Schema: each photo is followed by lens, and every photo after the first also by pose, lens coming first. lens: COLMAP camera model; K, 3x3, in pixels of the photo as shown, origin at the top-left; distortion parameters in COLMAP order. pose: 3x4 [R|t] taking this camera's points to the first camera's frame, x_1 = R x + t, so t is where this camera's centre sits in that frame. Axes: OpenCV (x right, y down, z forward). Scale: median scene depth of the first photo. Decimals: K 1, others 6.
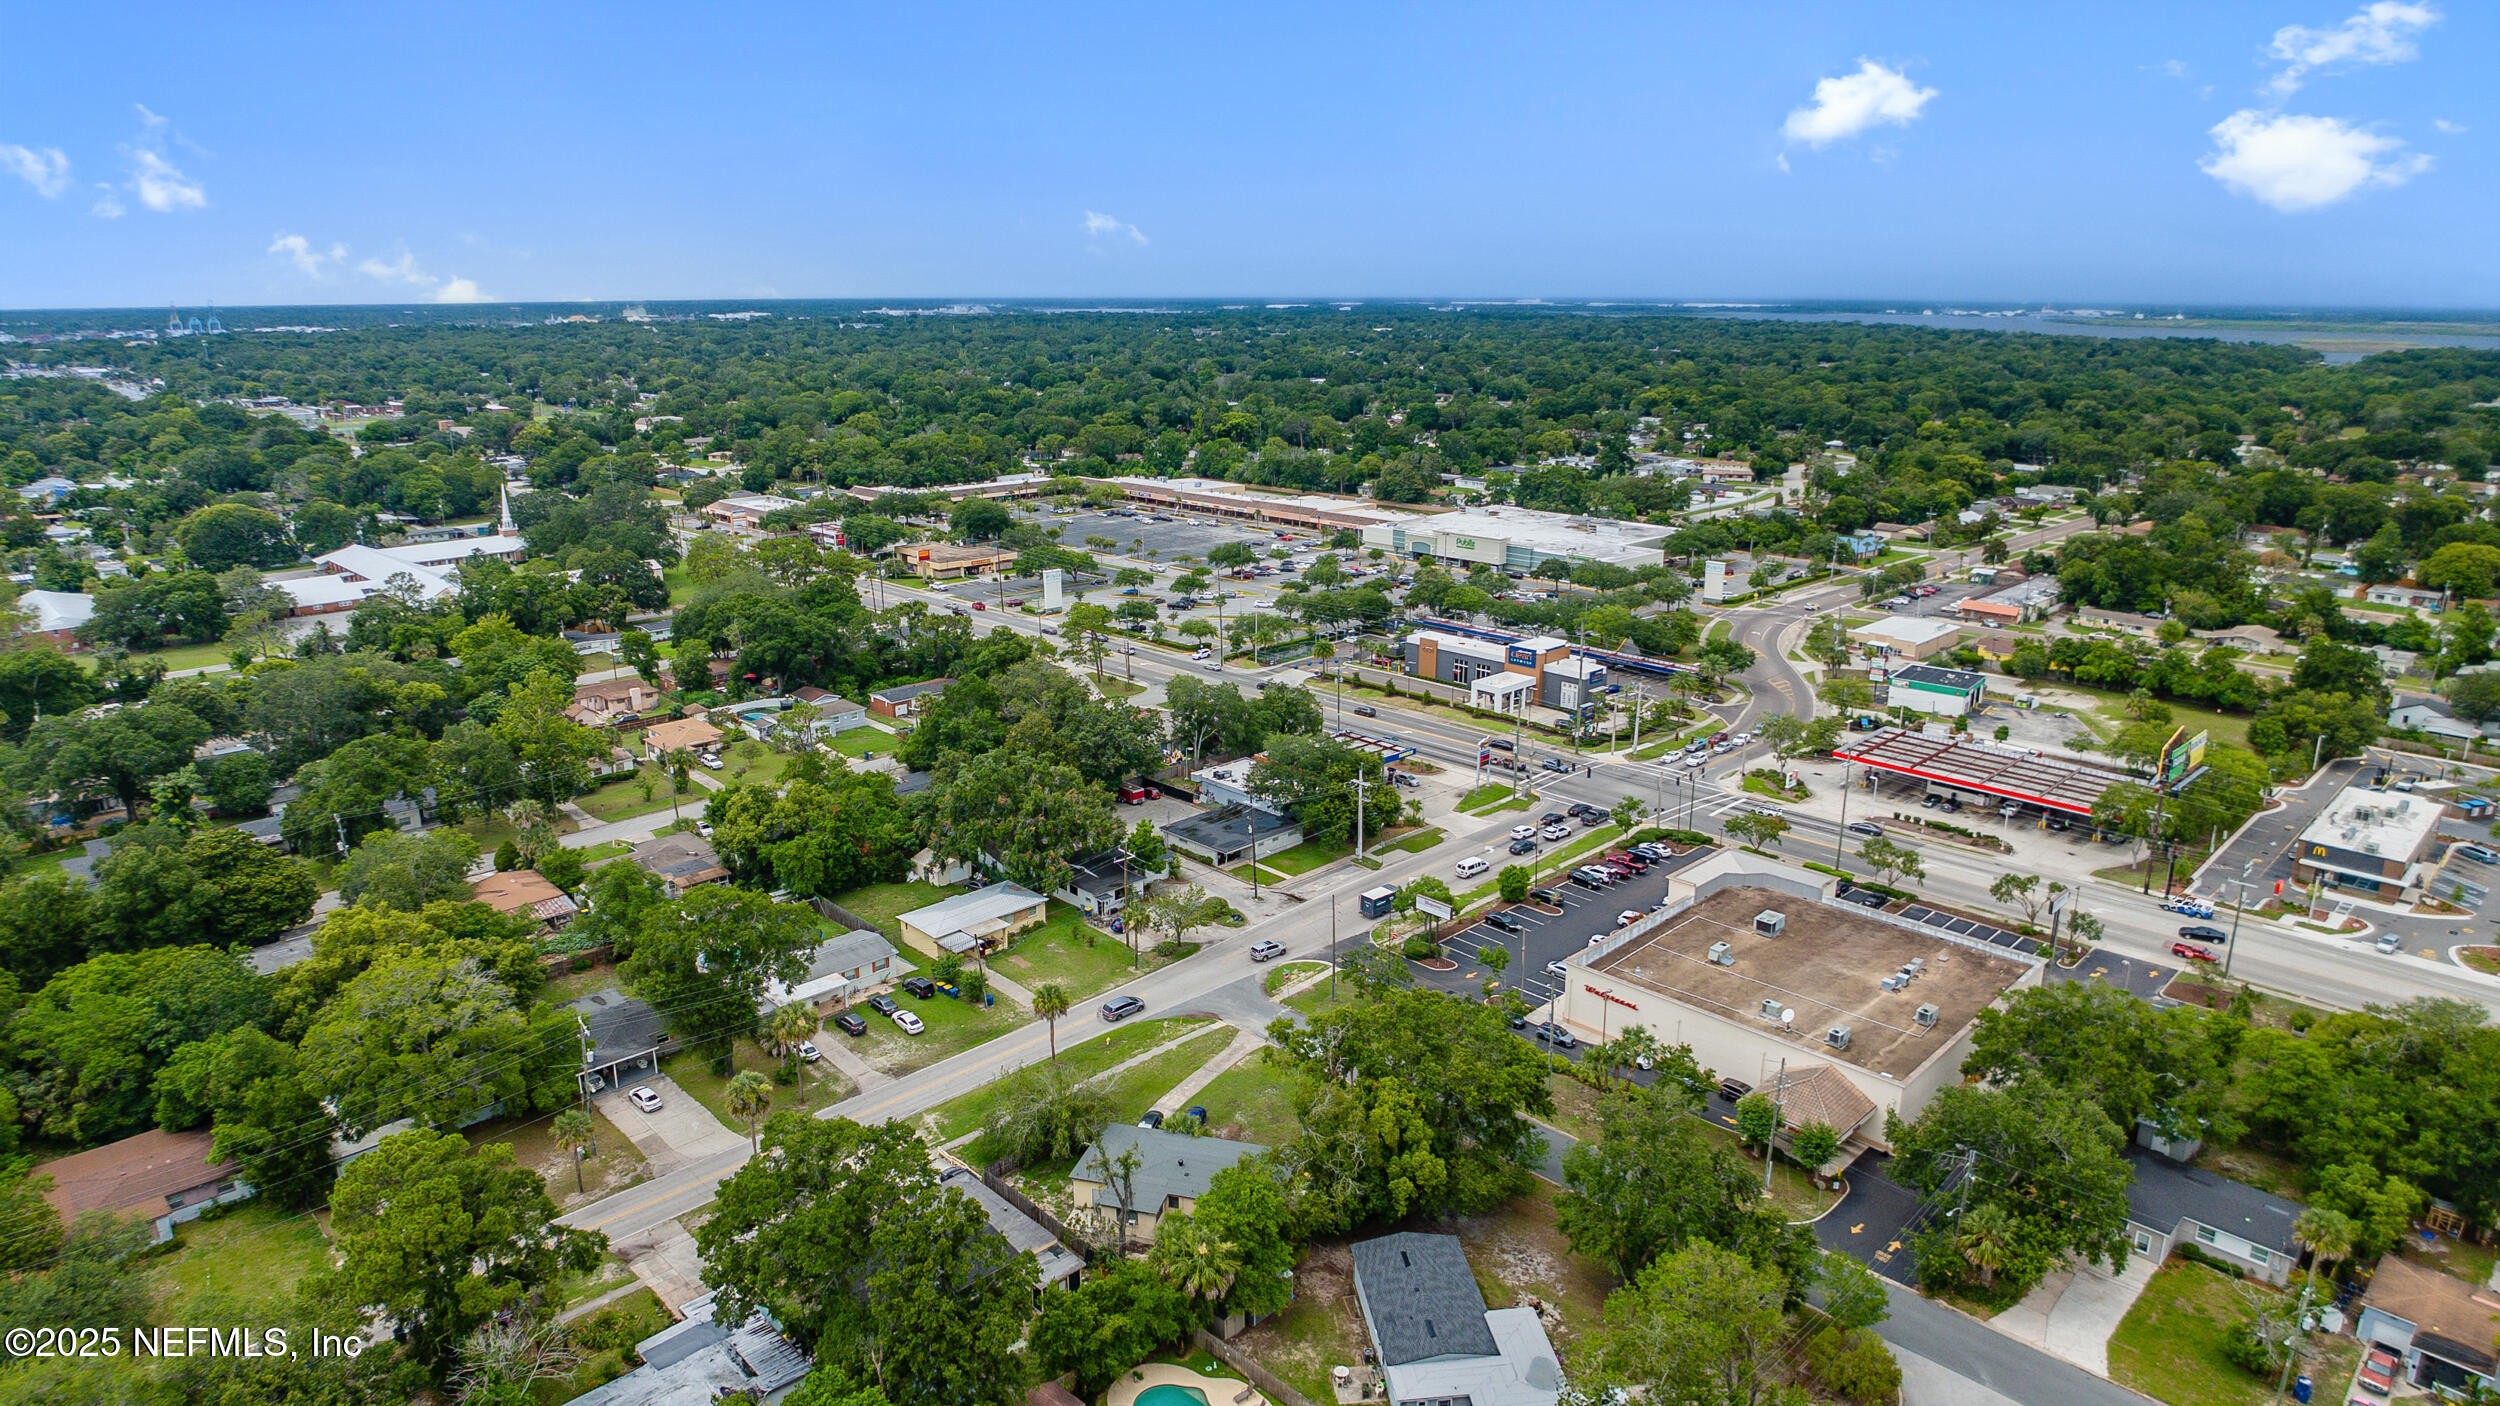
lens RADIAL K [[1495.1, 0, 1250.0], [0, 1495.1, 703.0], [0, 0, 1]] dist [-0.027217, 0.001893]
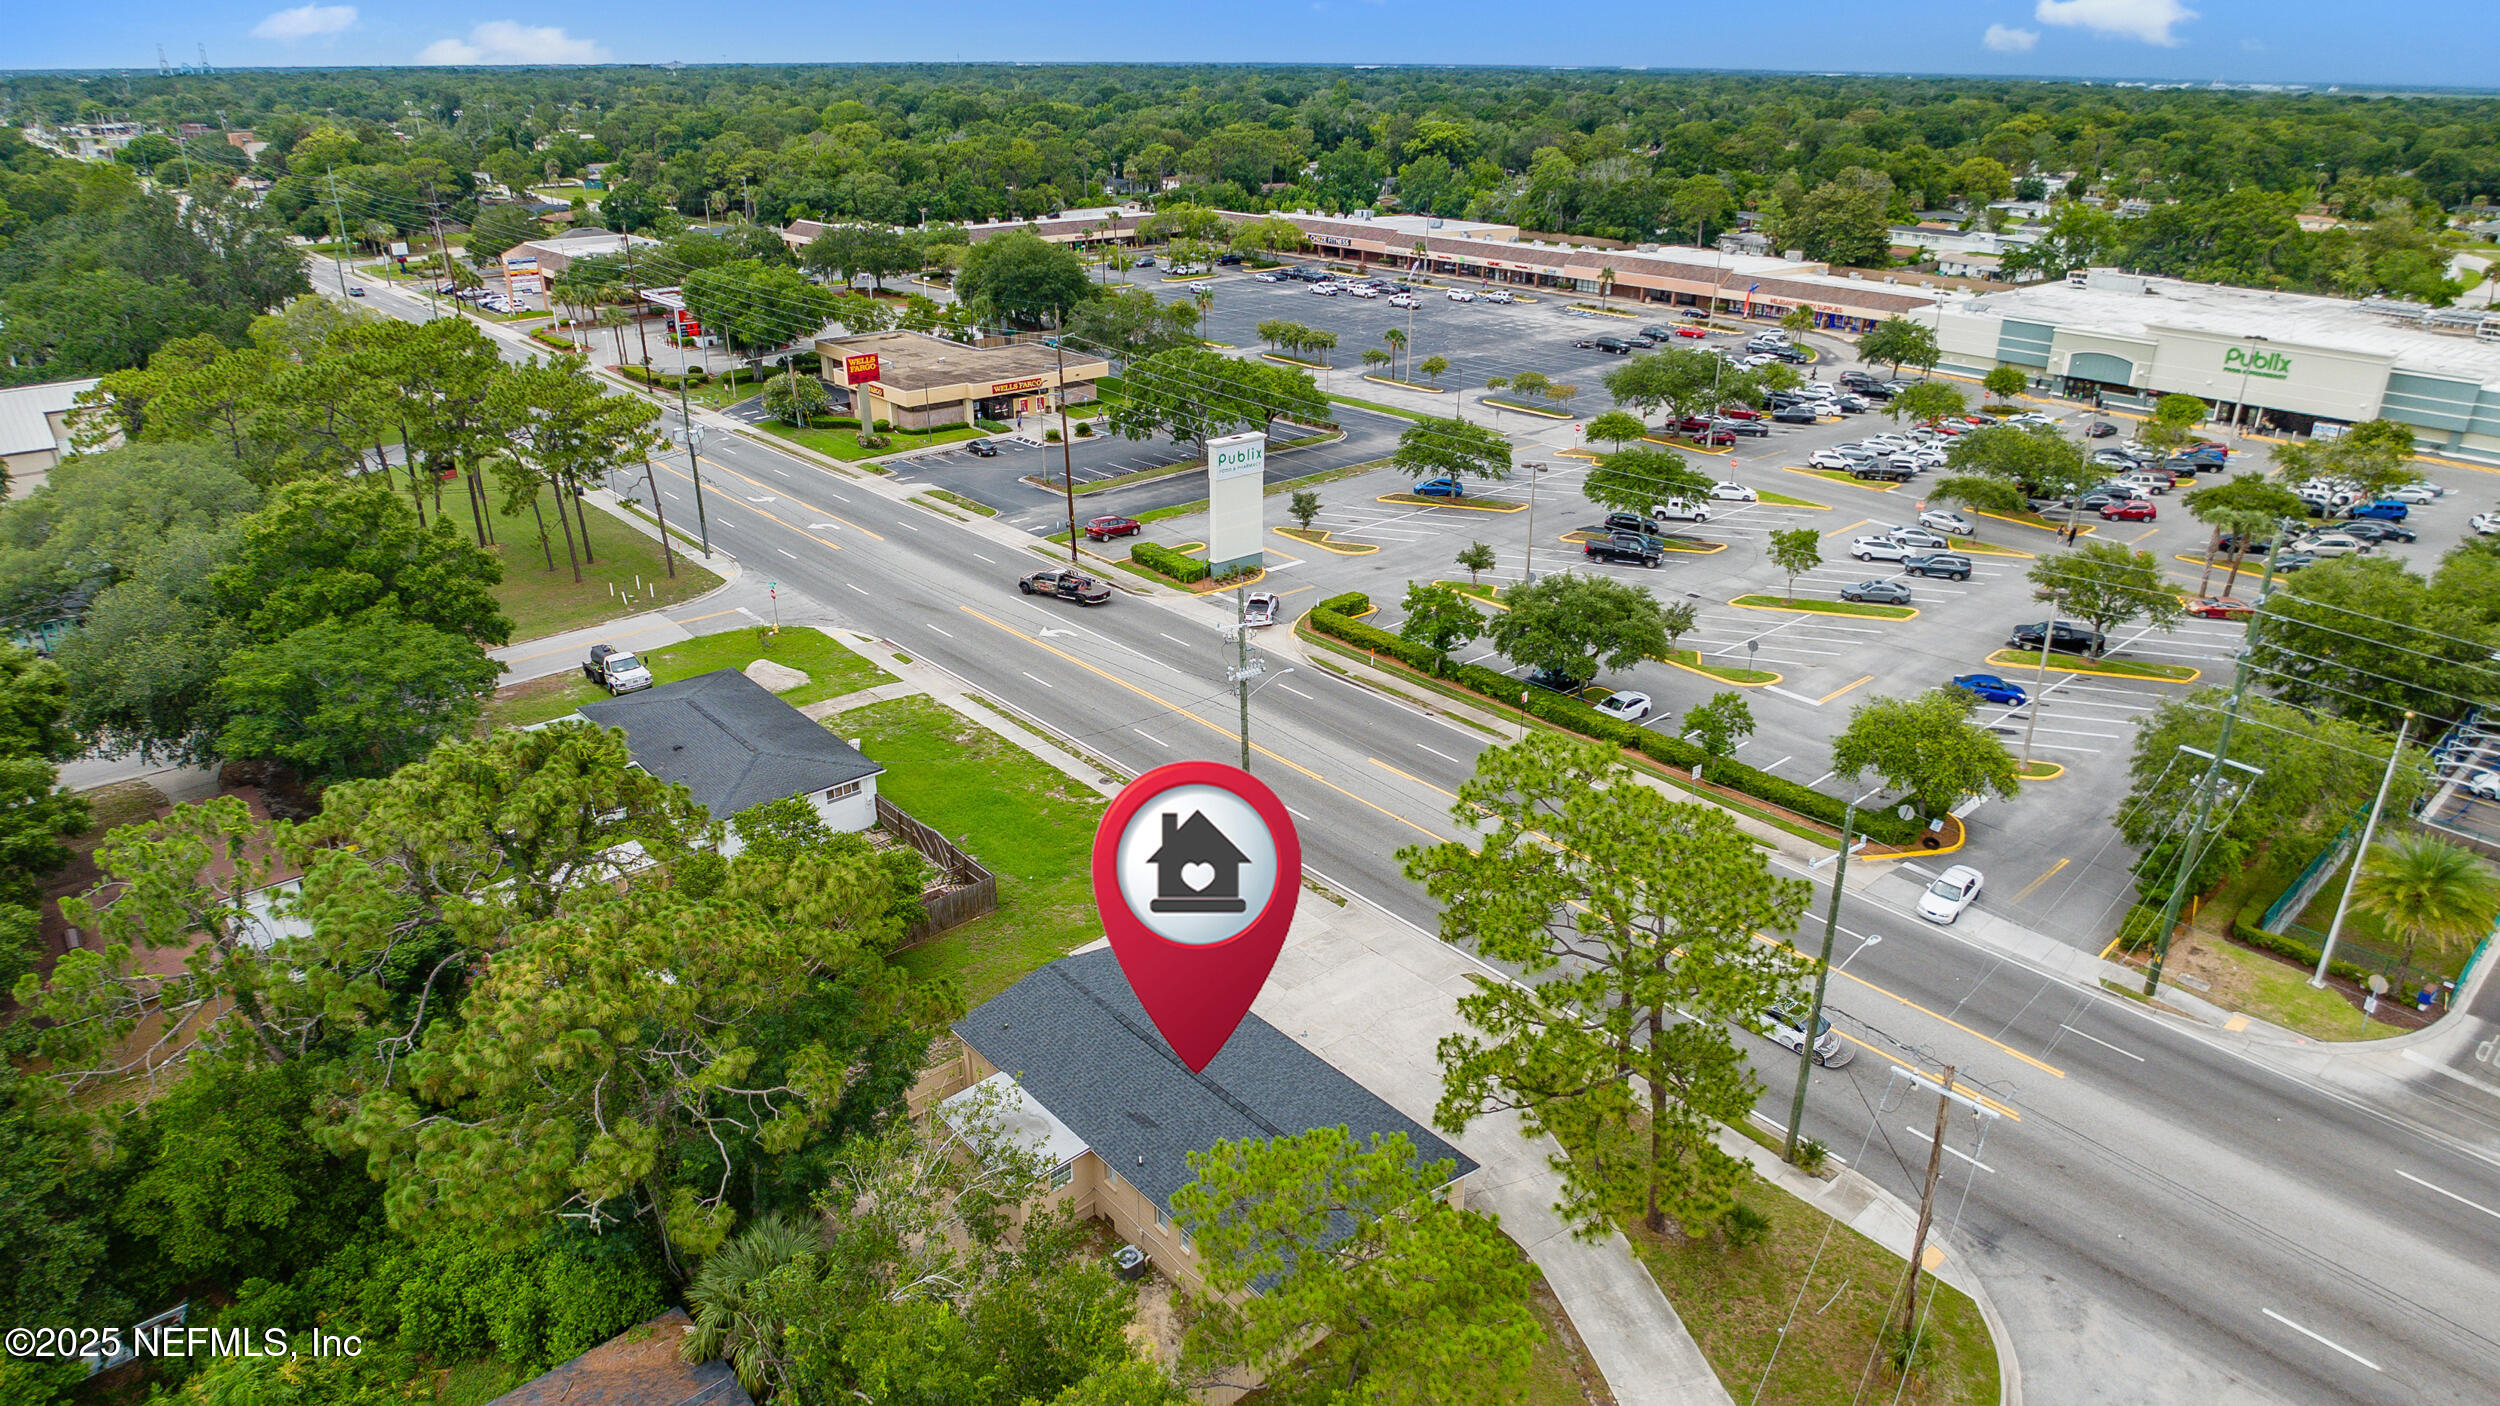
lens RADIAL K [[1525.3, 0, 1250.0], [0, 1525.3, 703.0], [0, 0, 1]] dist [-0.038662, -0.000089]
pose [[0.998787, 0.025653, -0.042021, -0.084751], [-0.019779, 0.990693, 0.134670, -0.056427], [0.045084, -0.133675, 0.989999, 0.503656]]
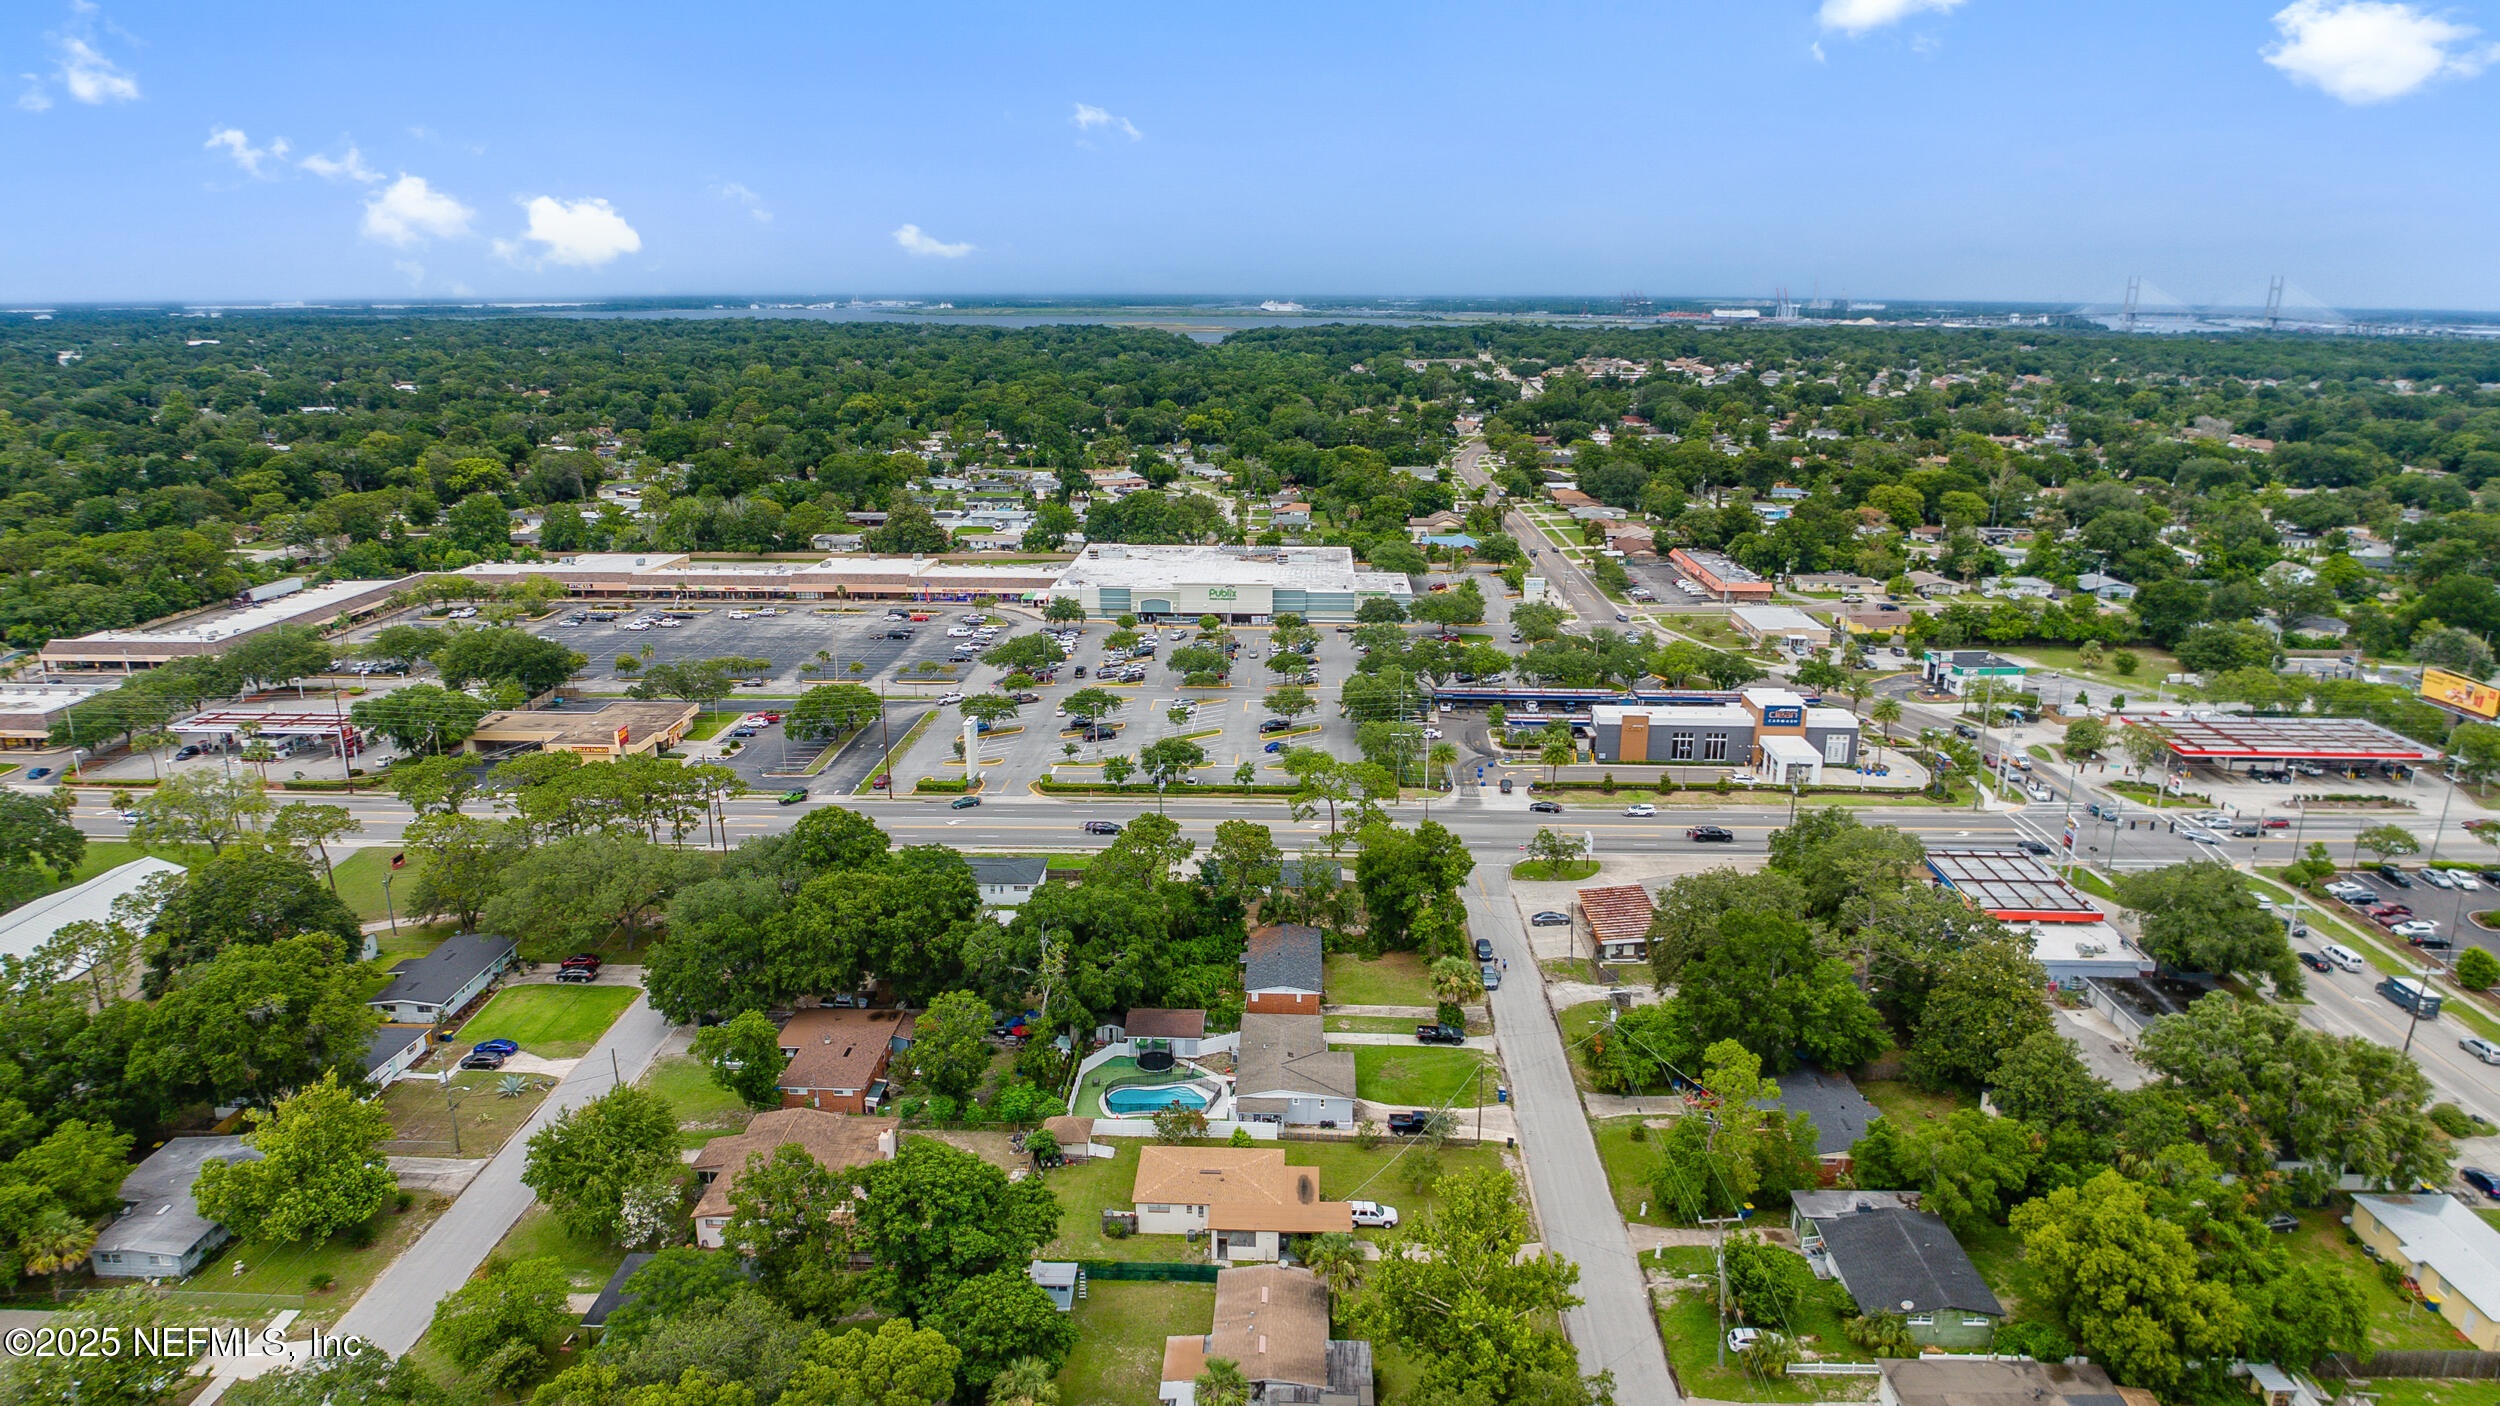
lens RADIAL K [[1495.1, 0, 1250.0], [0, 1495.1, 703.0], [0, 0, 1]] dist [-0.027217, 0.001893]
pose [[0.734719, -0.185089, 0.652634, -0.343657], [0.183358, 0.980433, 0.071635, -0.088603], [-0.653122, 0.067034, 0.754280, 0.309528]]
